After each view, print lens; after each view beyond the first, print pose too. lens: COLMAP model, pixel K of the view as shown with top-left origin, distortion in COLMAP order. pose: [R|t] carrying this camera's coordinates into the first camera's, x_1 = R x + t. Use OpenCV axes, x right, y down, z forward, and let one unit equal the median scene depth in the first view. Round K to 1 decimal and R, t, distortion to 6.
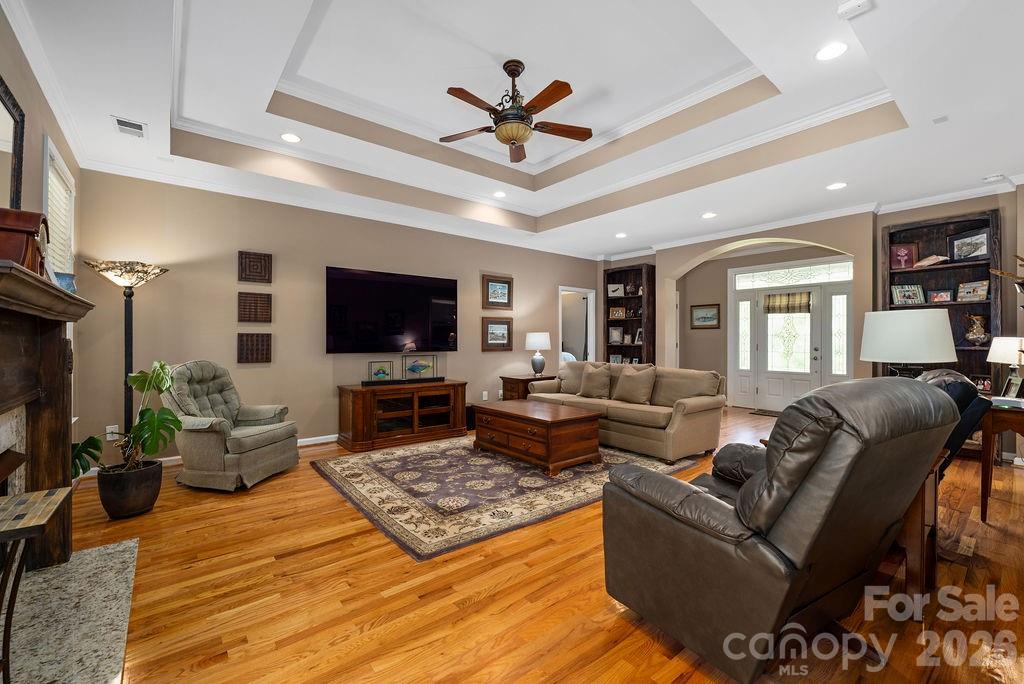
lens RADIAL K [[422.8, 0, 515.9], [0, 422.8, 341.6], [0, 0, 1]] dist [-0.000800, 0.000025]
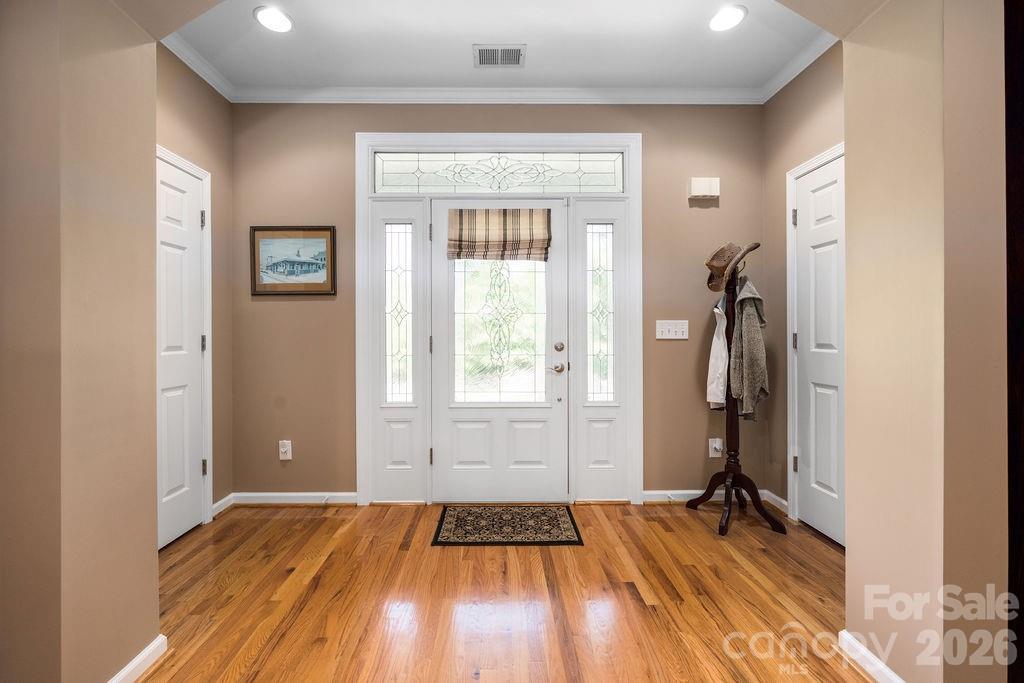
lens RADIAL K [[422.8, 0, 515.9], [0, 422.8, 341.1], [0, 0, 1]] dist [-0.000800, 0.000025]
pose [[0.630936, -0.003457, 0.775827, 0.327986], [0.007248, 0.999973, -0.001439, 0.011145], [-0.775801, 0.006532, 0.630944, 0.715993]]
